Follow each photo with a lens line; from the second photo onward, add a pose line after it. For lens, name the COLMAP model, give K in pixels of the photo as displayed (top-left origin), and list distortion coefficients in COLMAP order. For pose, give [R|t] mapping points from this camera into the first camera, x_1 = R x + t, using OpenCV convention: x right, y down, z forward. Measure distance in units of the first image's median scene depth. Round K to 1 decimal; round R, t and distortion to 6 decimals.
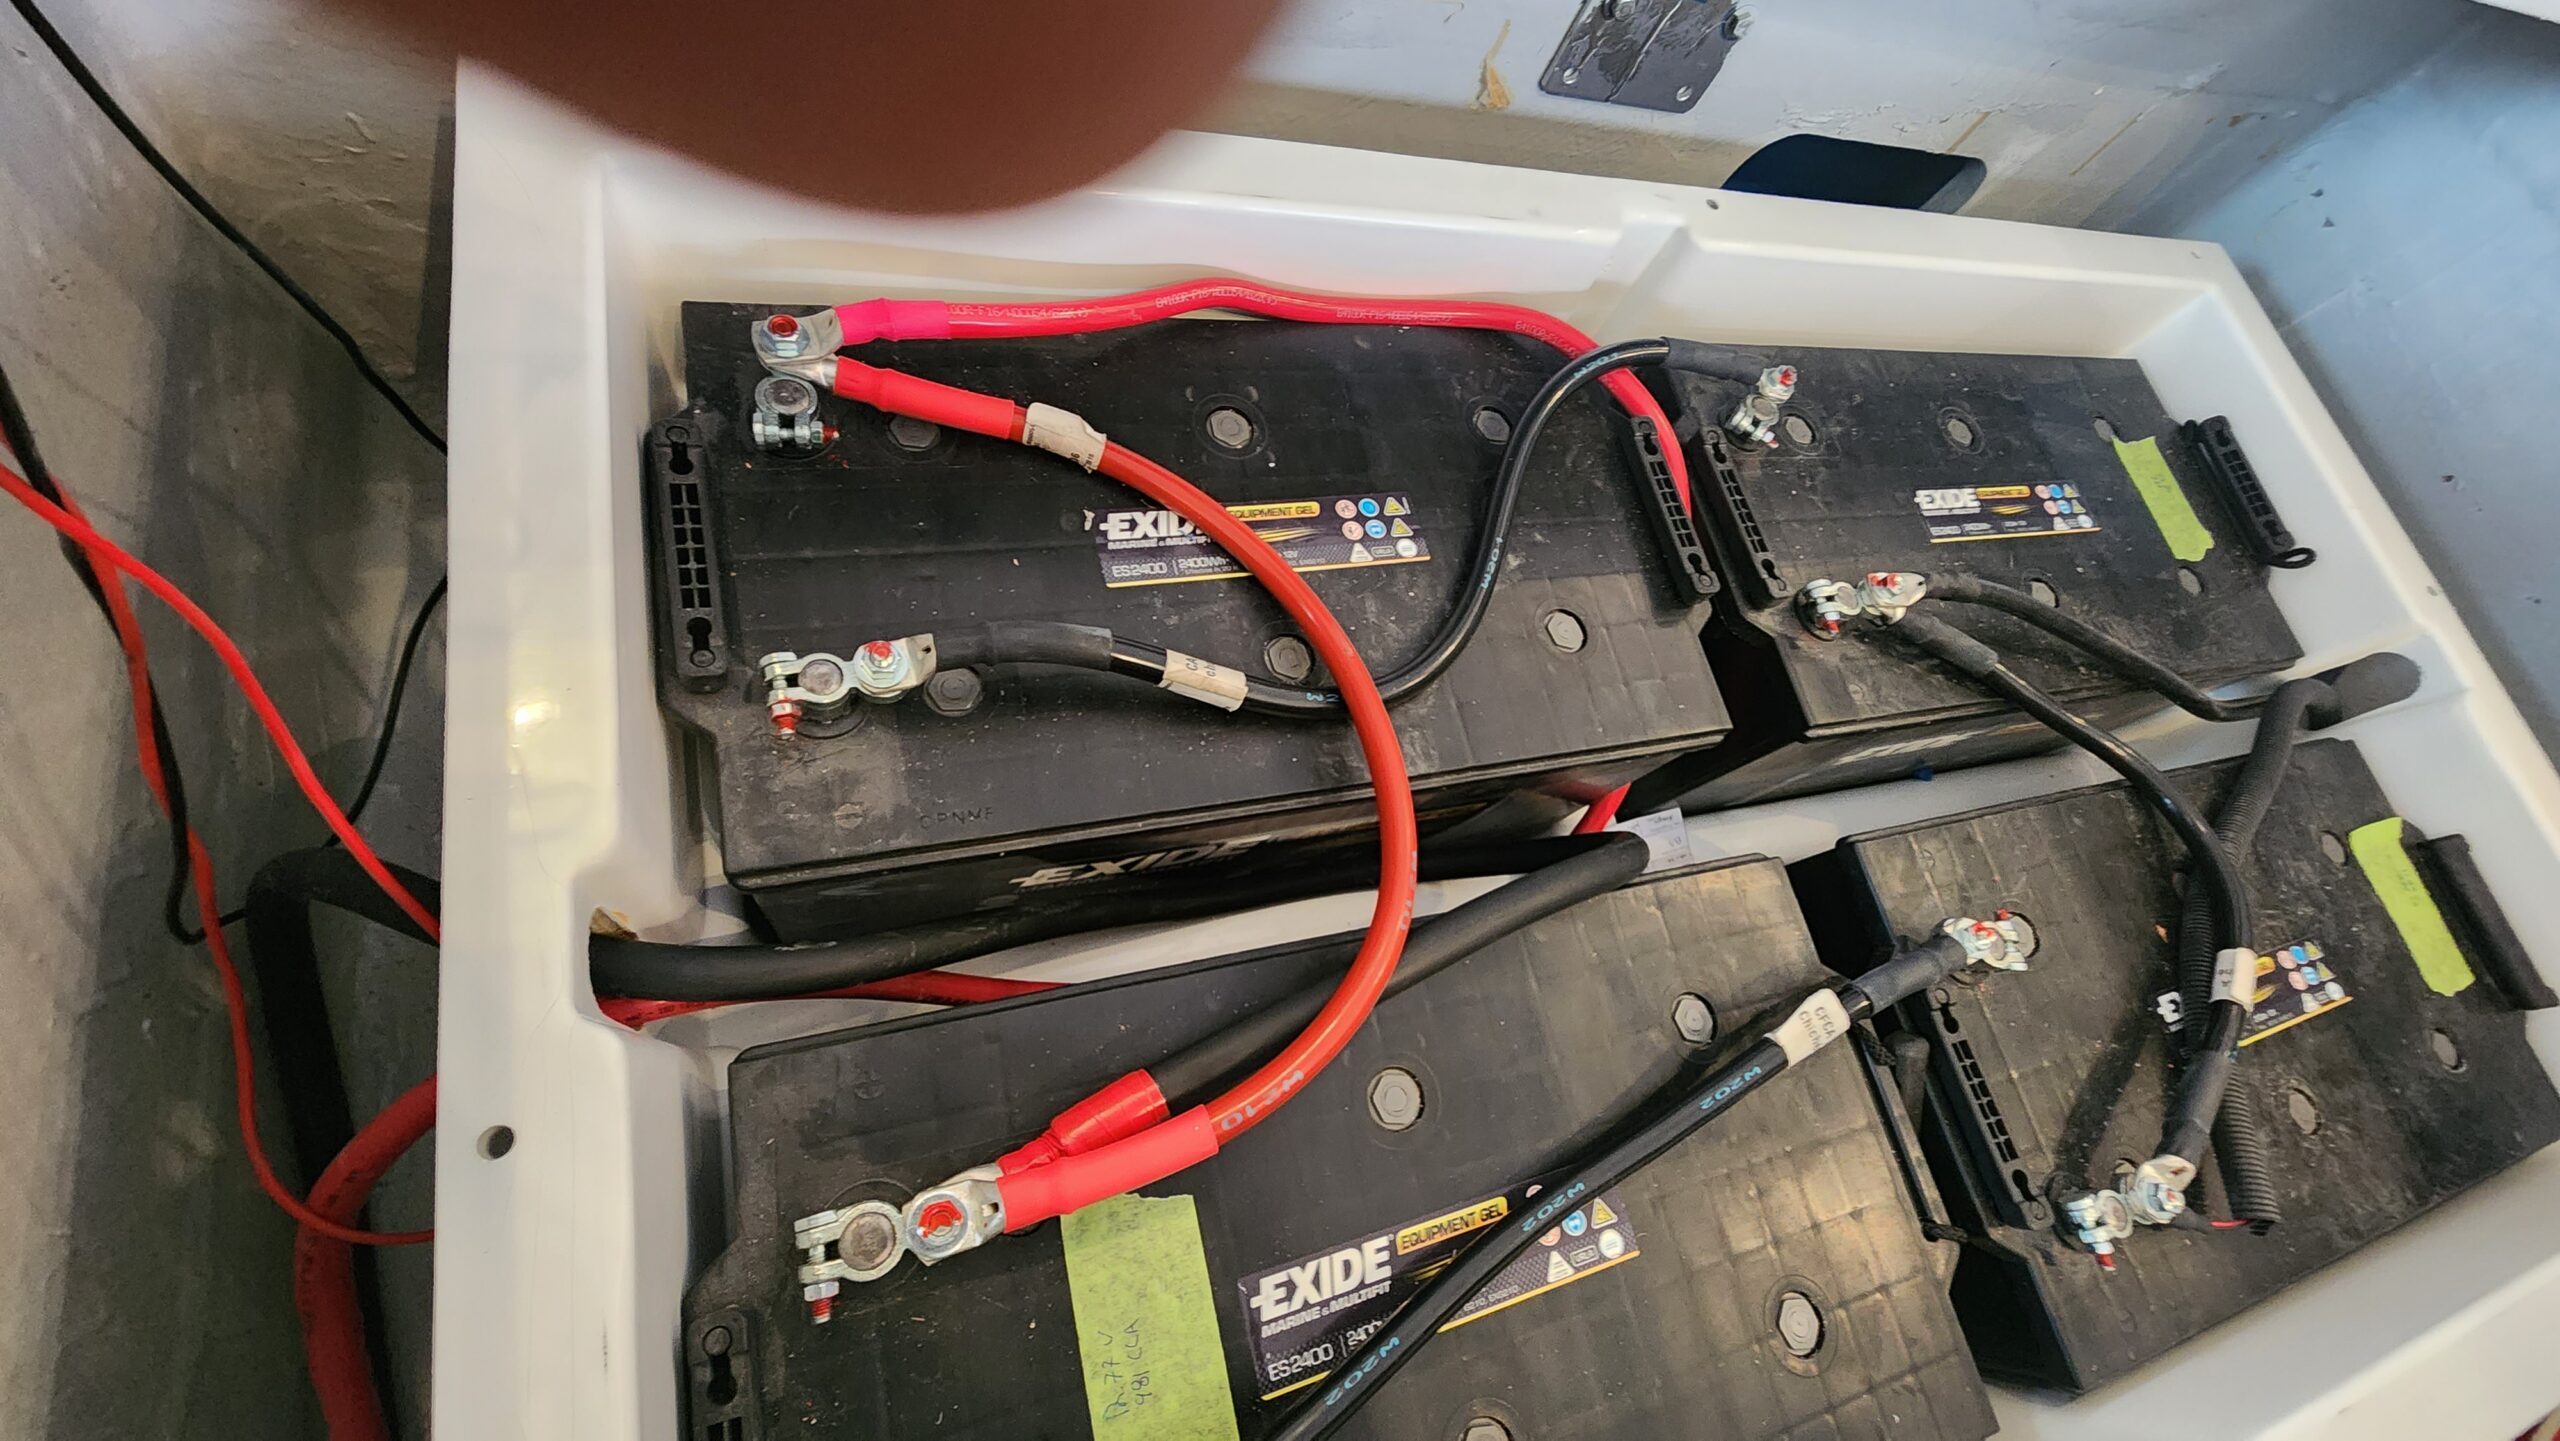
lens RADIAL K [[1034.9, 0, 1271.1], [0, 1034.9, 709.4], [0, 0, 1]] dist [-0.007971, -0.001035]
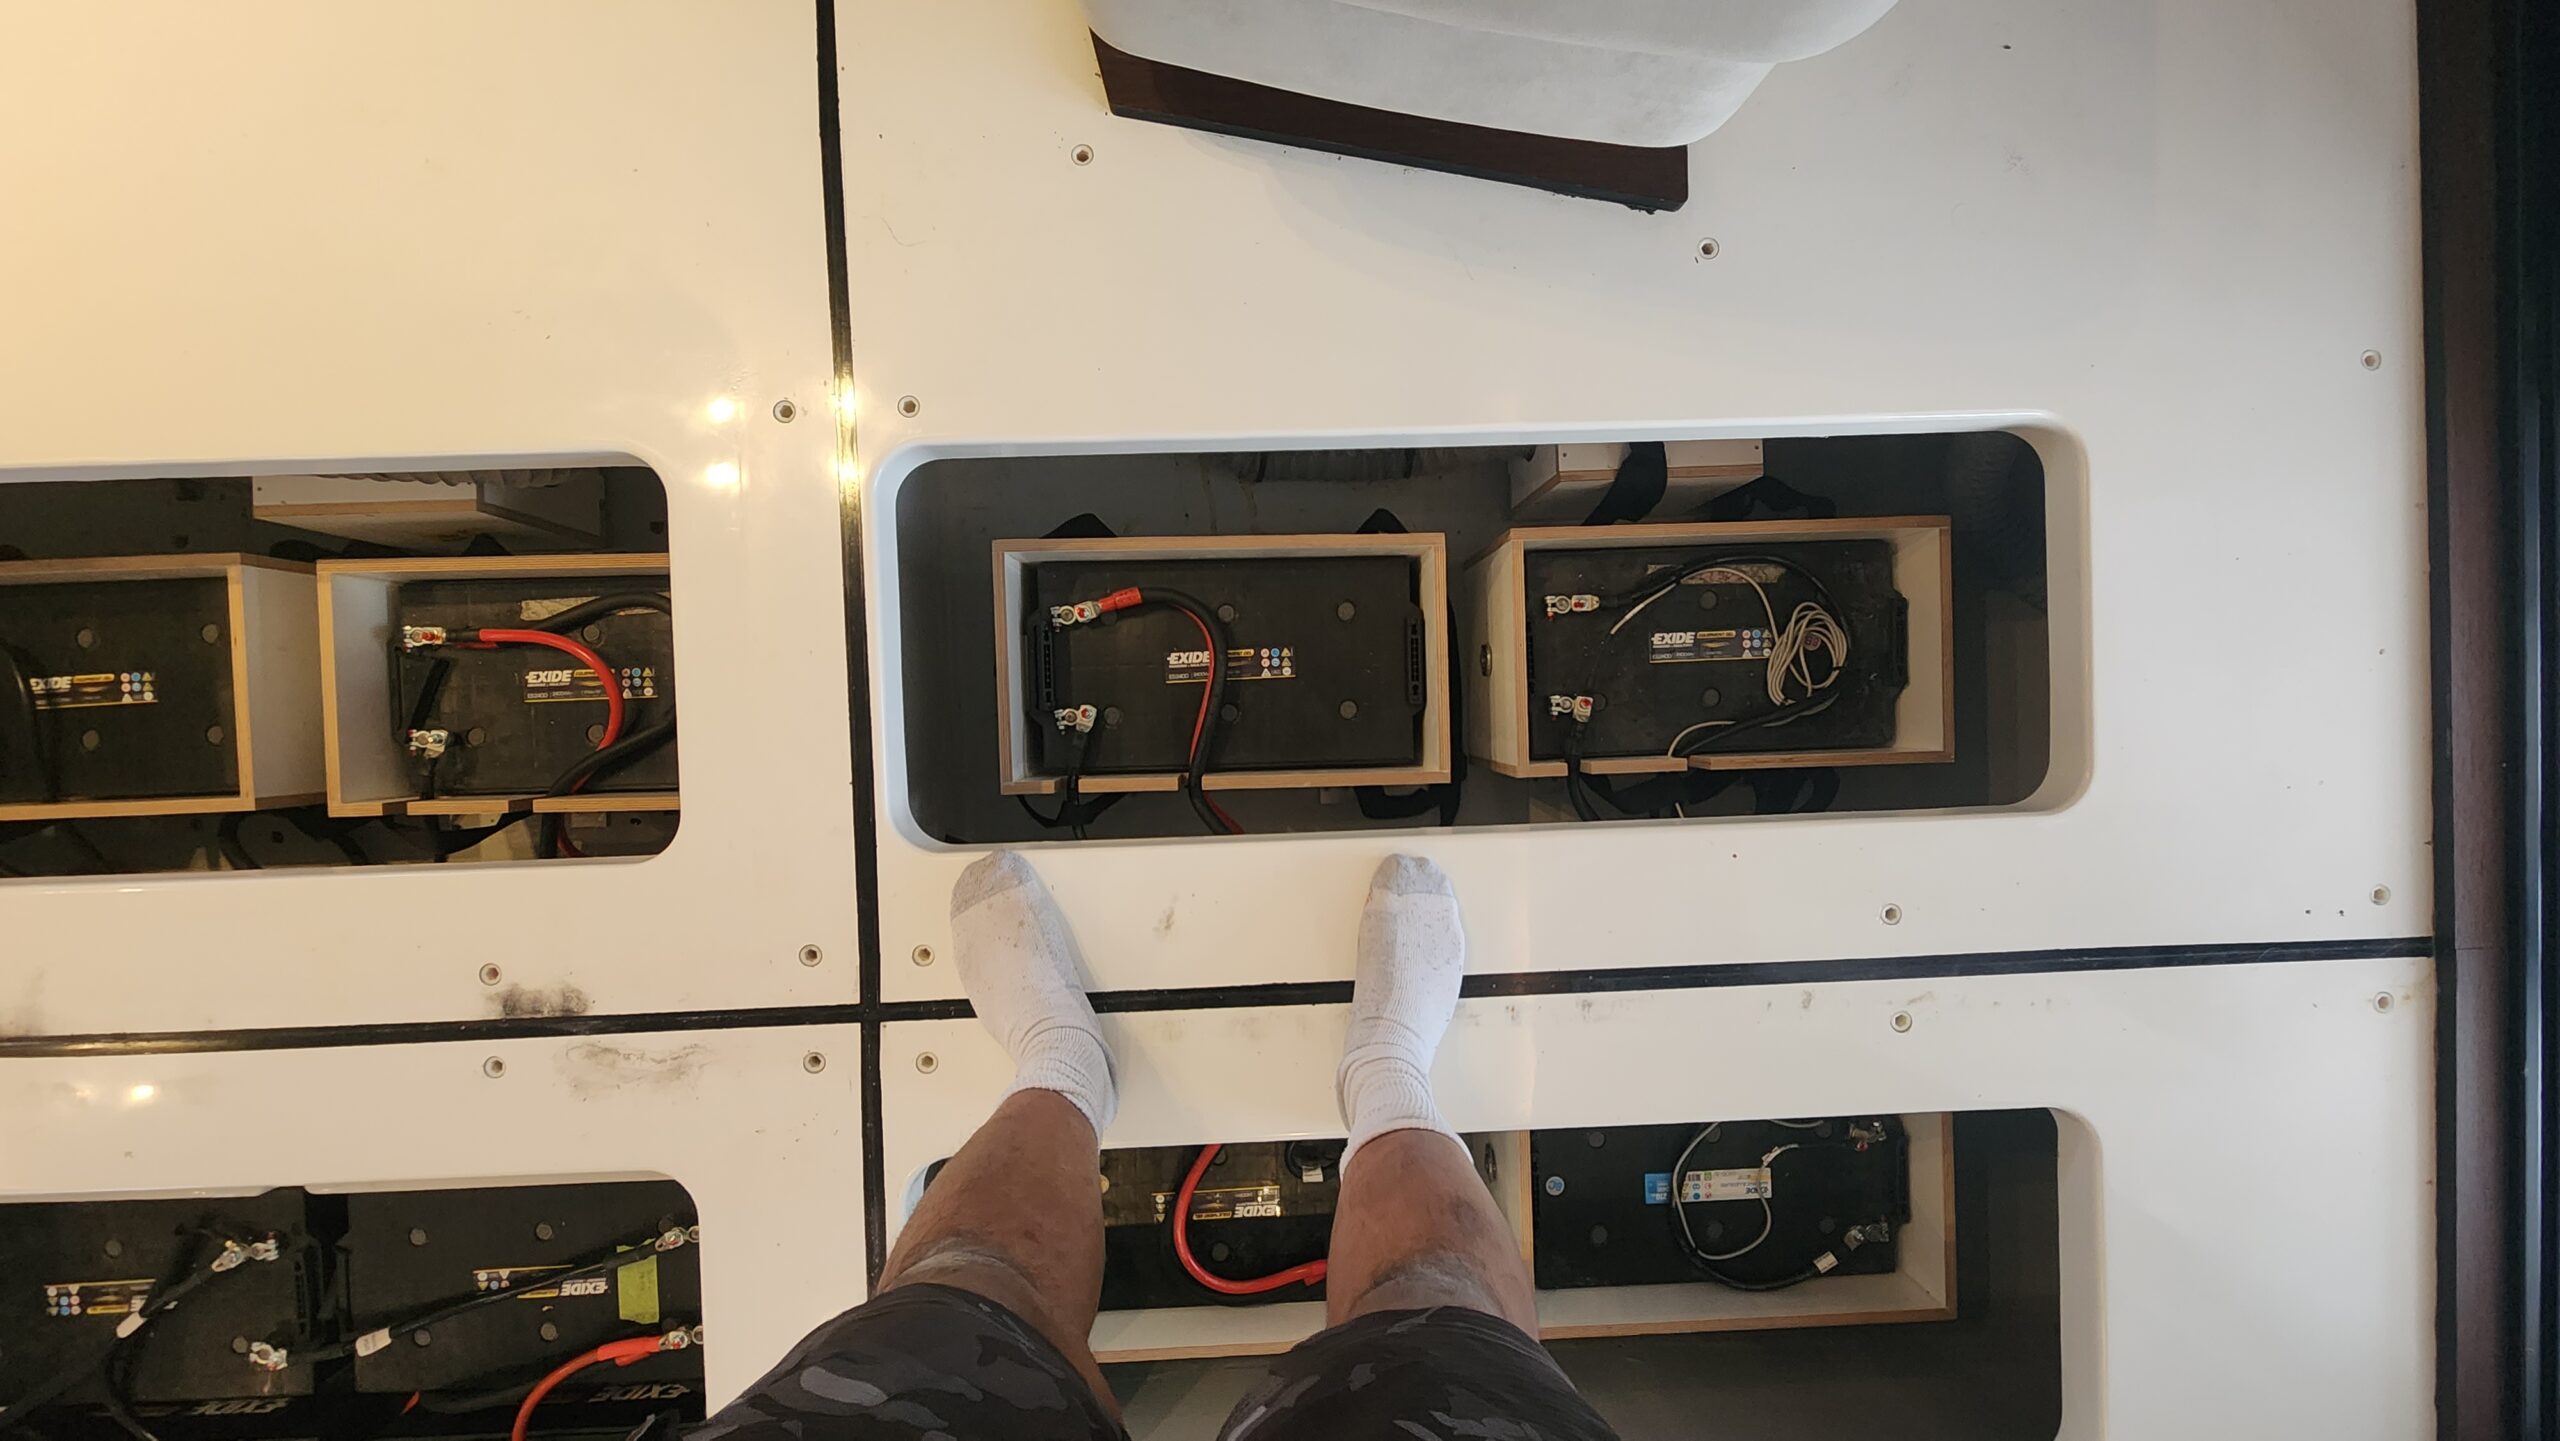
lens RADIAL K [[1012.1, 0, 1312.6], [0, 1012.1, 732.1], [0, 0, 1]] dist [0.007643, -0.006046]
pose [[-0.921647, -0.195256, -0.335324, -0.541466], [0.057570, -0.923414, 0.379462, 0.885268], [-0.383735, 0.330426, 0.862303, -2.705844]]
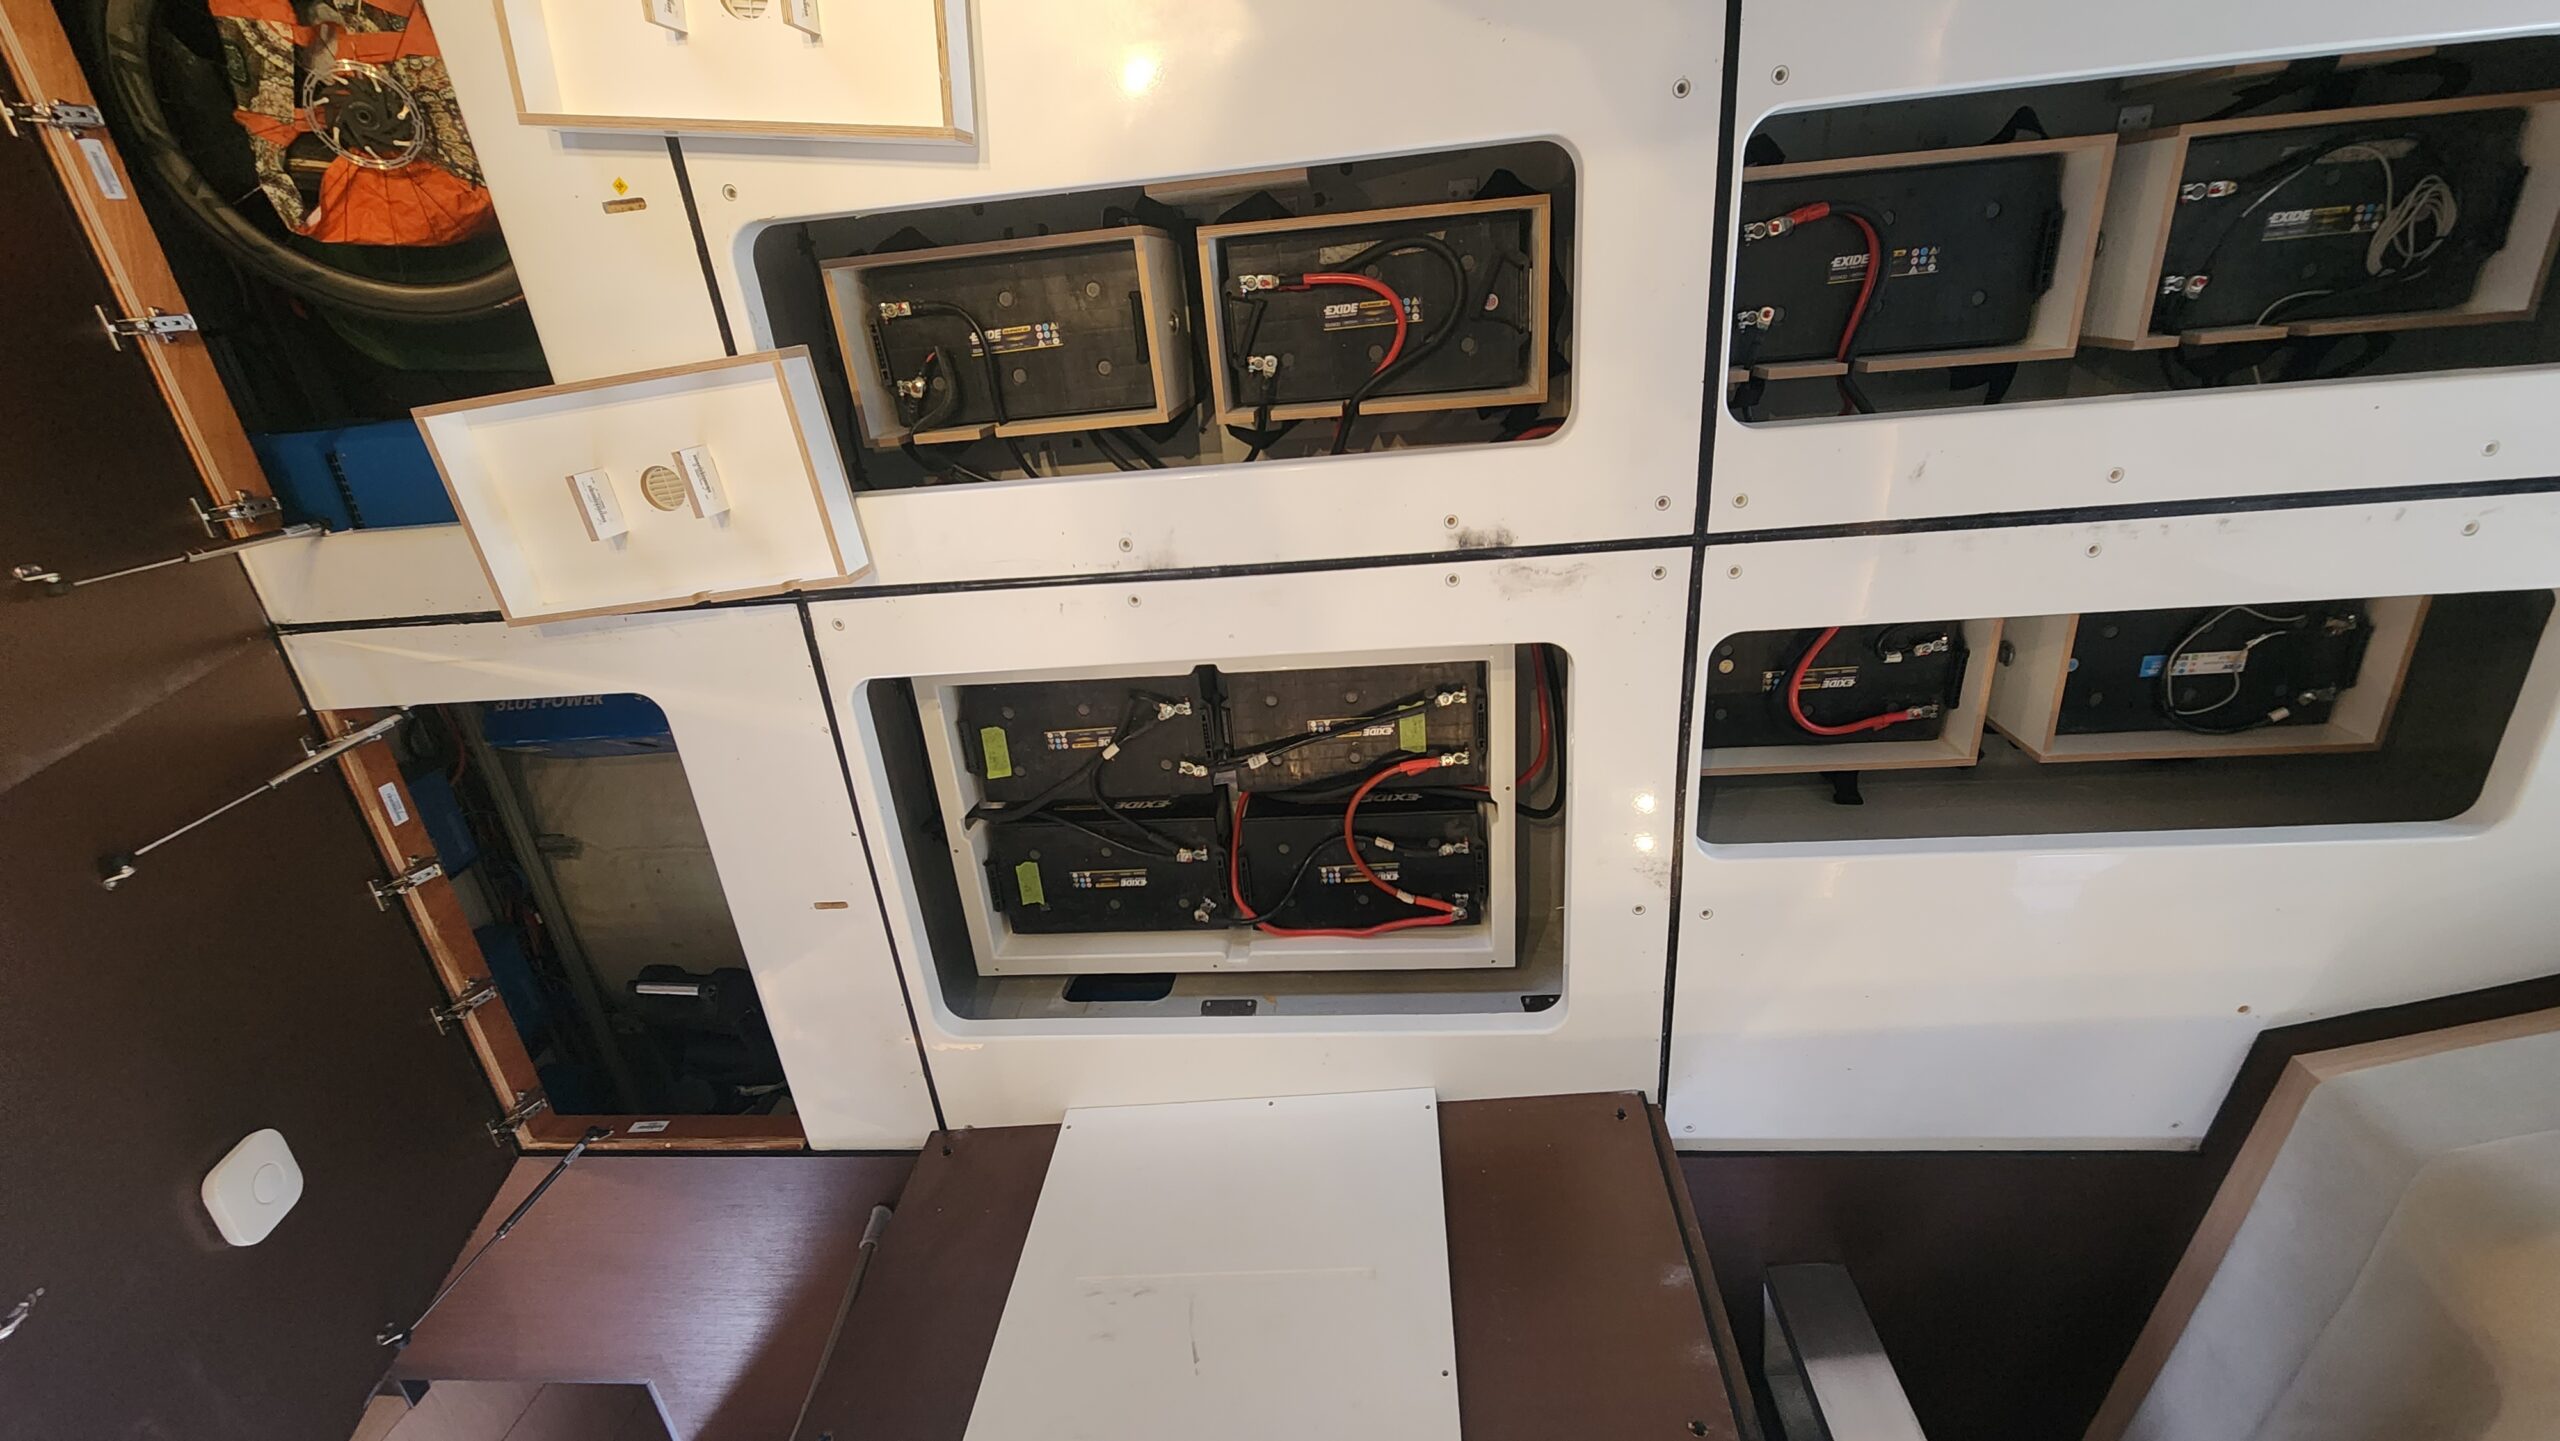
lens RADIAL K [[1034.9, 0, 1271.1], [0, 1034.9, 709.4], [0, 0, 1]] dist [-0.007971, -0.001035]
pose [[-0.967799, -0.052357, -0.246218, 1.486873], [0.053693, -0.998557, 0.001289, 0.499882], [-0.245930, -0.011972, 0.969214, -3.141253]]
